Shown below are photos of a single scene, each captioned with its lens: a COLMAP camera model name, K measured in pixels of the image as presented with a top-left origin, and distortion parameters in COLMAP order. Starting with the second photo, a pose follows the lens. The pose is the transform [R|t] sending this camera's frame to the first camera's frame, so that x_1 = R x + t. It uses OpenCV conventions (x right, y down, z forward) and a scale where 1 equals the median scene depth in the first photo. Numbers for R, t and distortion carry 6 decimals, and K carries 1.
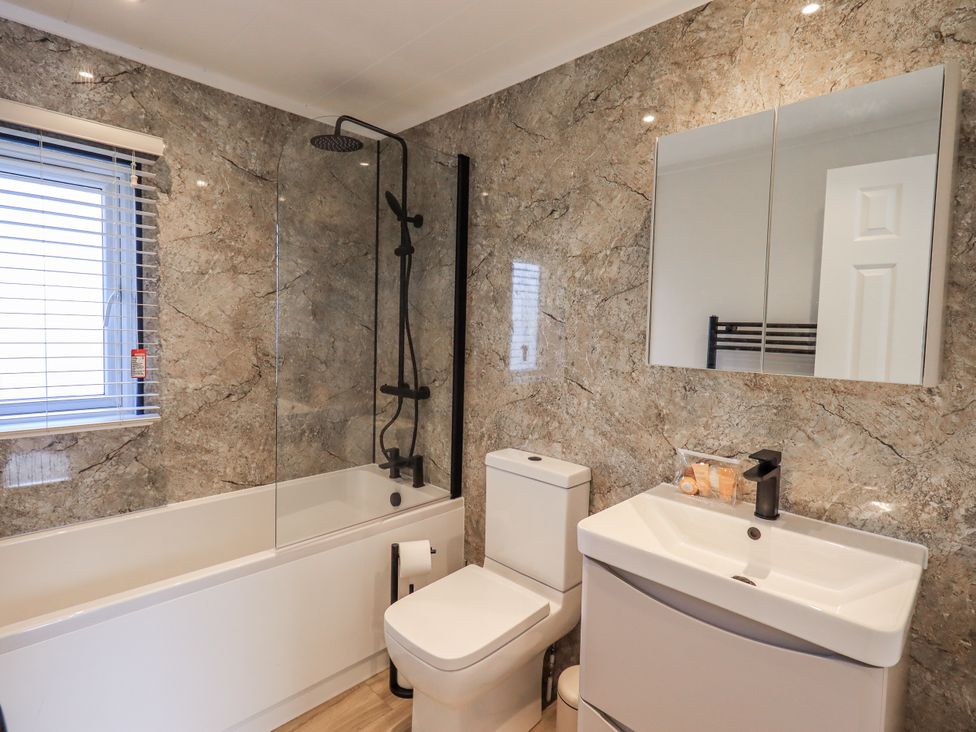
lens RADIAL K [[508.1, 0, 492.1], [0, 508.1, 356.3], [0, 0, 1]] dist [0.003410, -0.000526]
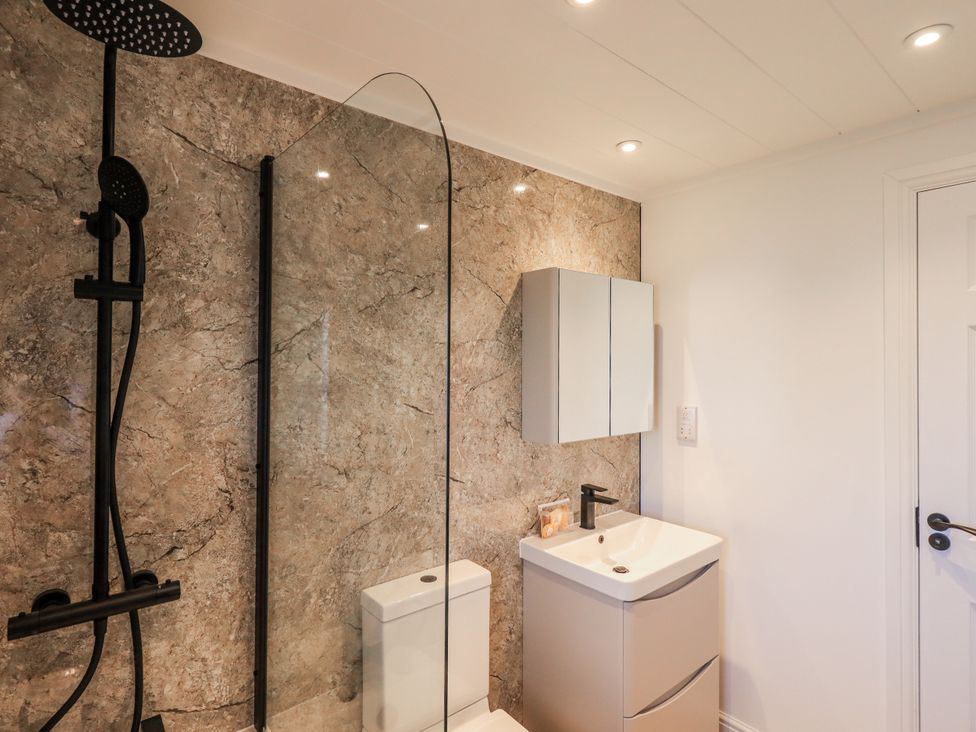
lens RADIAL K [[508.1, 0, 492.1], [0, 508.1, 356.3], [0, 0, 1]] dist [0.003410, -0.000526]
pose [[0.115192, -0.016286, 0.993210, -0.809796], [0.053461, 0.998518, 0.010172, -0.188413], [-0.991904, 0.051927, 0.115892, 0.852458]]
